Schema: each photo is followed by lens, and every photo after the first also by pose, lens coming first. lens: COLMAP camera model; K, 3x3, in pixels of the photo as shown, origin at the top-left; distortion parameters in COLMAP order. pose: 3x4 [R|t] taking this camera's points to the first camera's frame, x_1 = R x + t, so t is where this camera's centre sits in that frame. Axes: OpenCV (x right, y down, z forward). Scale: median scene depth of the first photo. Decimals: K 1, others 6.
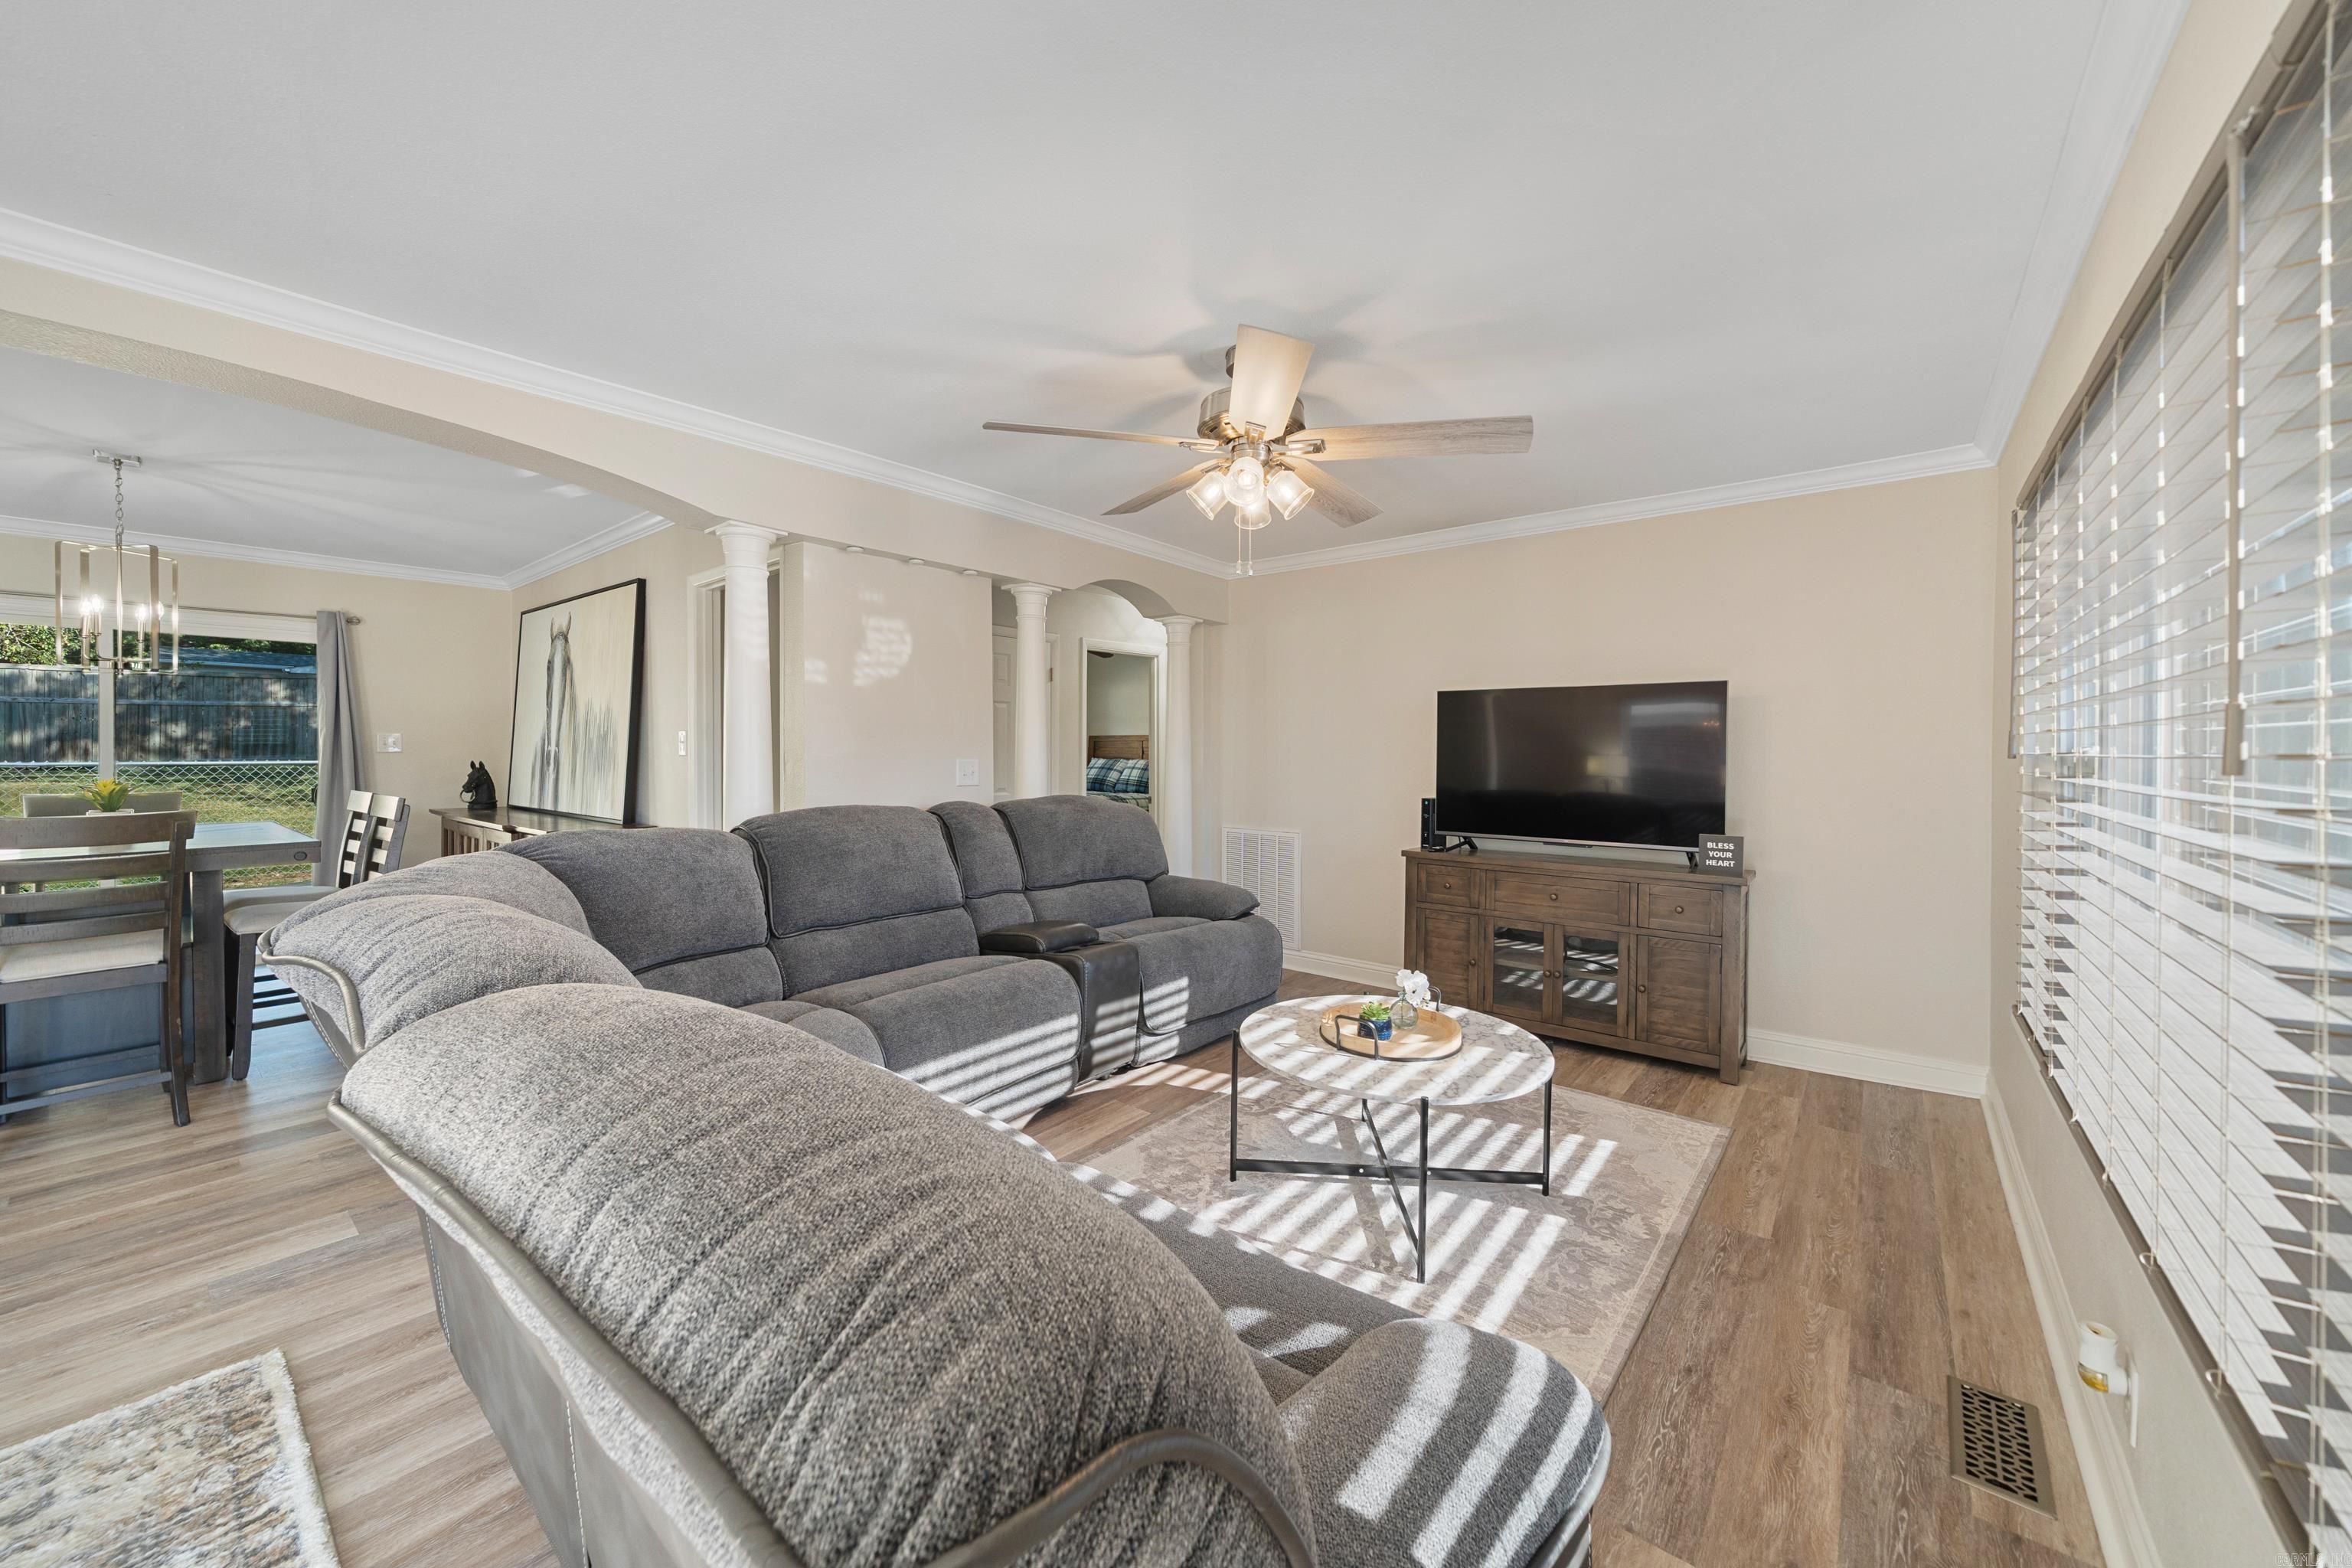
lens RADIAL K [[864.5, 0, 1197.8], [0, 864.5, 772.8], [0, 0, 1]] dist [-0.017635, 0.000146]
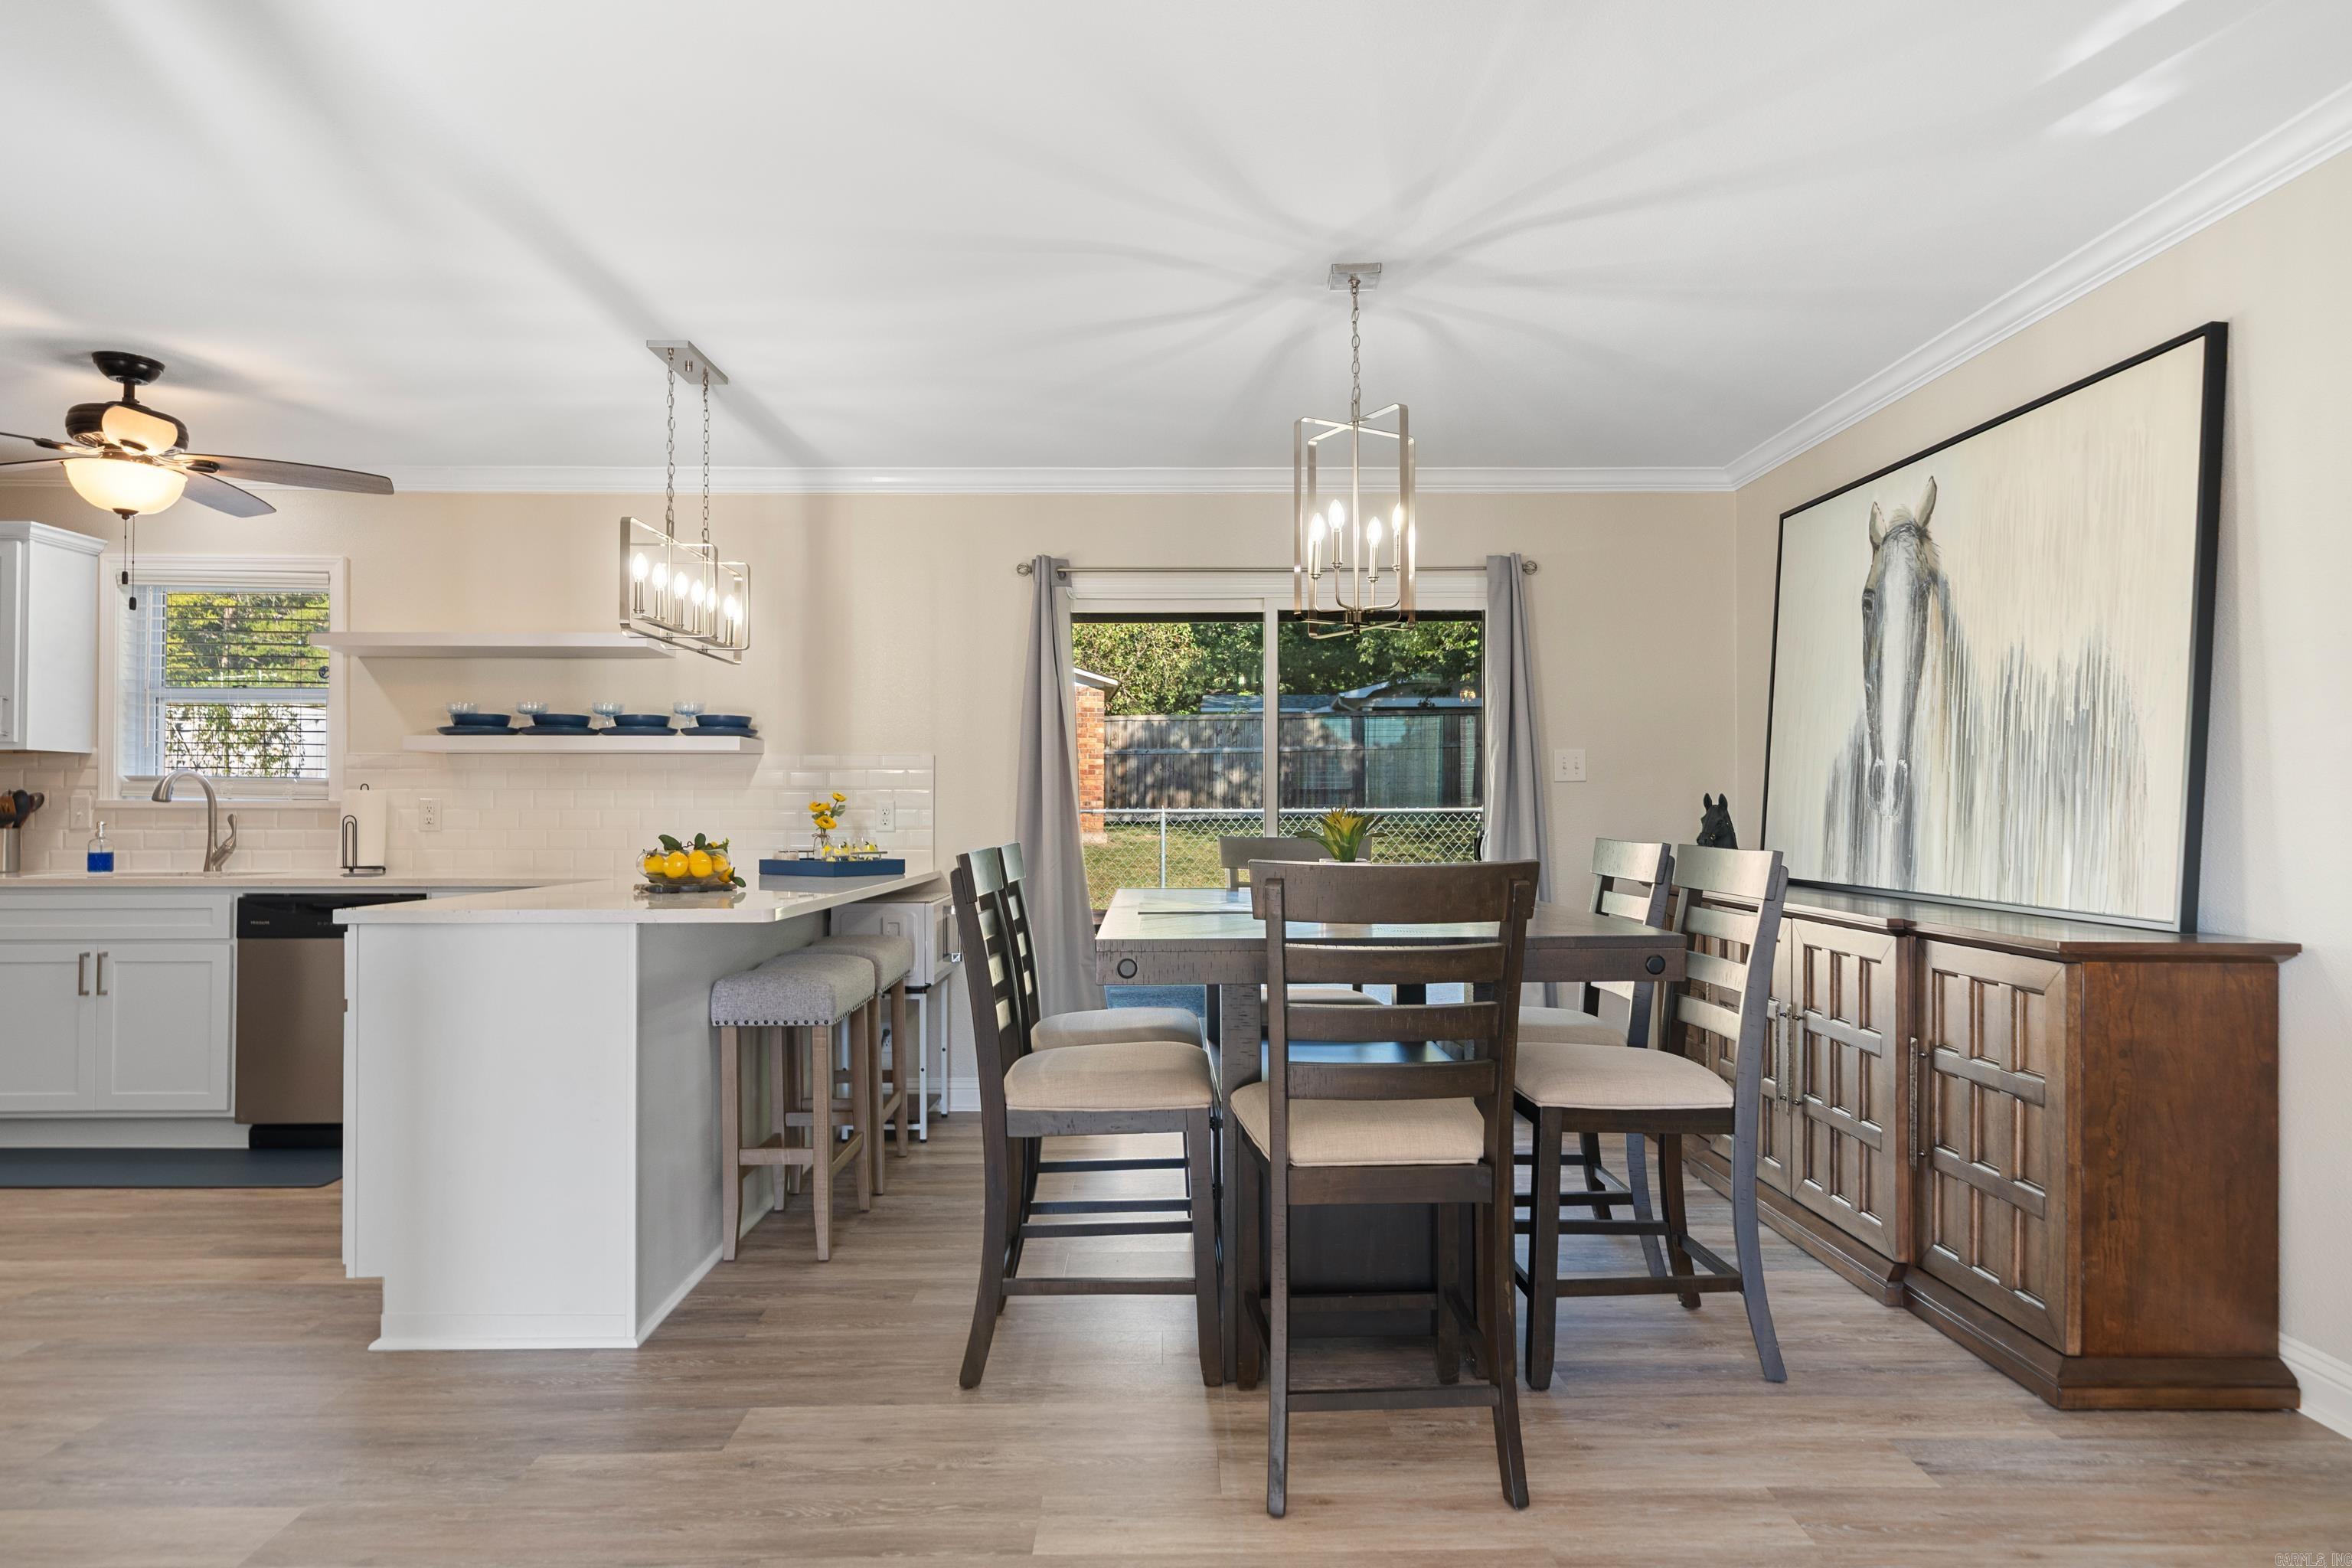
lens RADIAL K [[1358.3, 0, 1163.7], [0, 1358.3, 784.6], [0, 0, 1]] dist [0.005370, 0.000266]
pose [[0.618498, -0.019408, -0.785547, -0.577522], [-0.014471, 0.999244, -0.036081, 0.026275], [0.785653, 0.033683, 0.617750, 0.280647]]
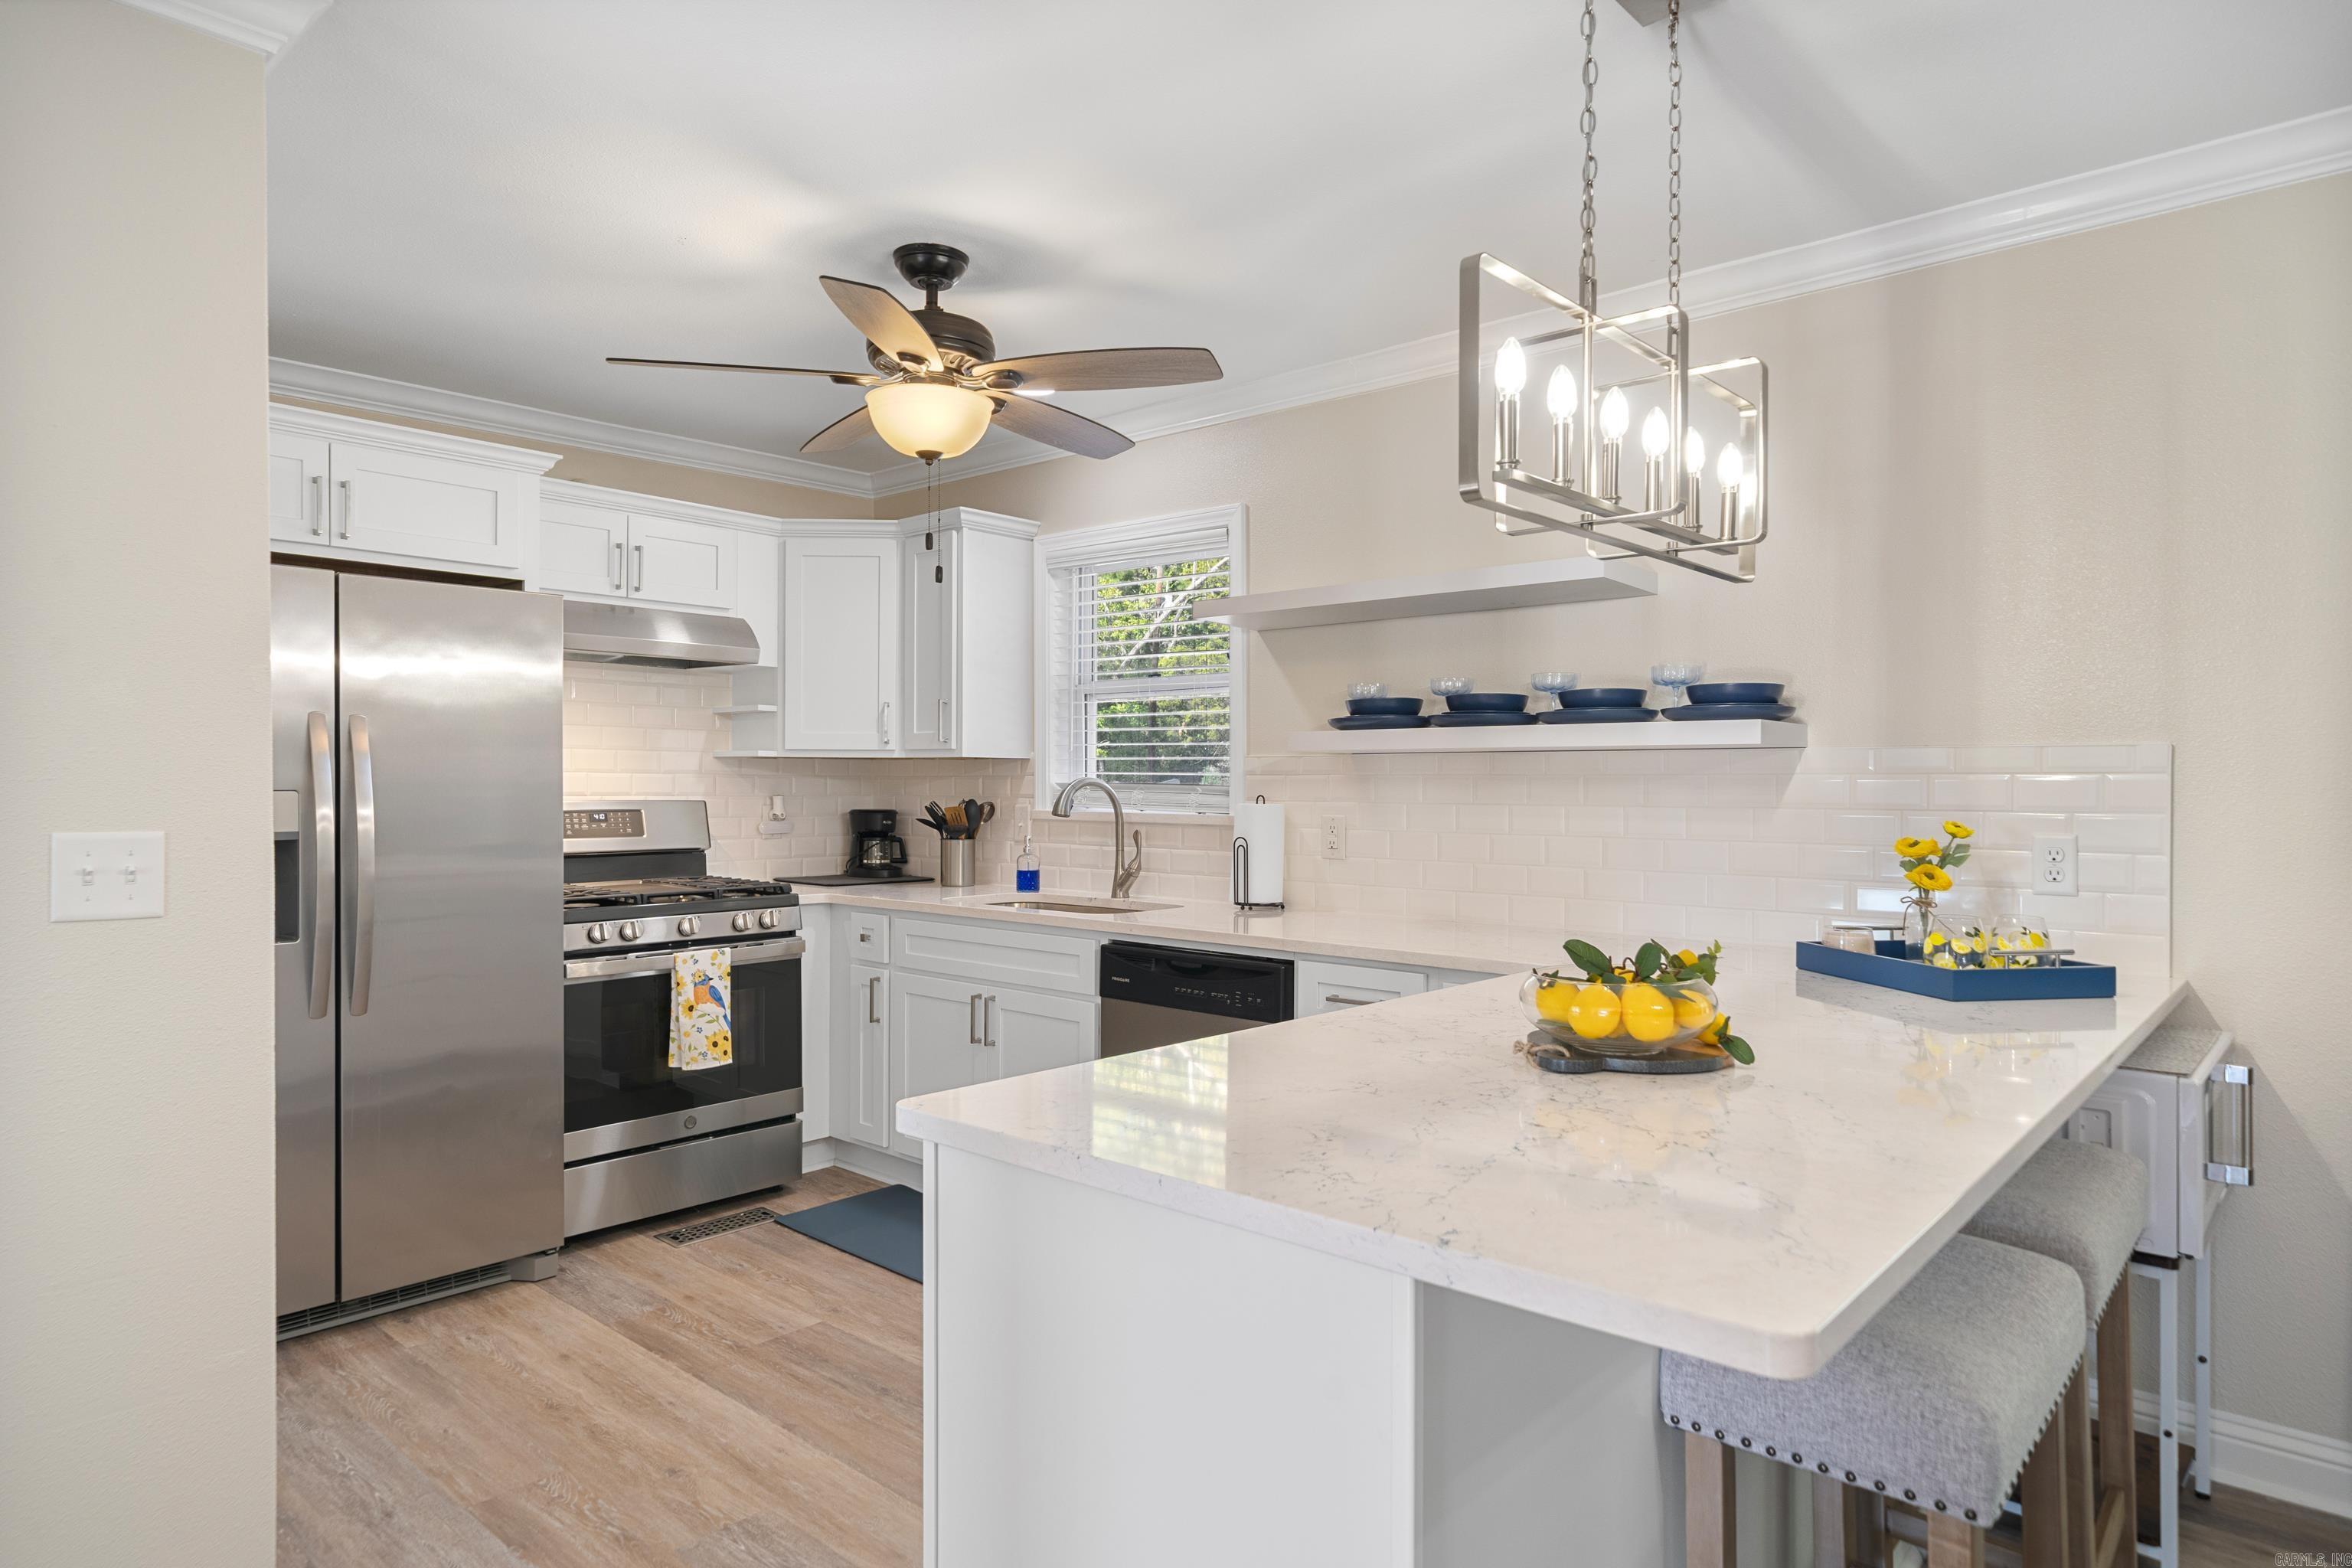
lens RADIAL K [[1350.5, 0, 1184.7], [0, 1350.5, 795.9], [0, 0, 1]] dist [0.005014, 0.000694]
pose [[-0.058372, 0.006180, -0.998276, -1.142535], [-0.023777, 0.999689, 0.007579, -0.021355], [0.998012, 0.024179, -0.058207, 0.513715]]
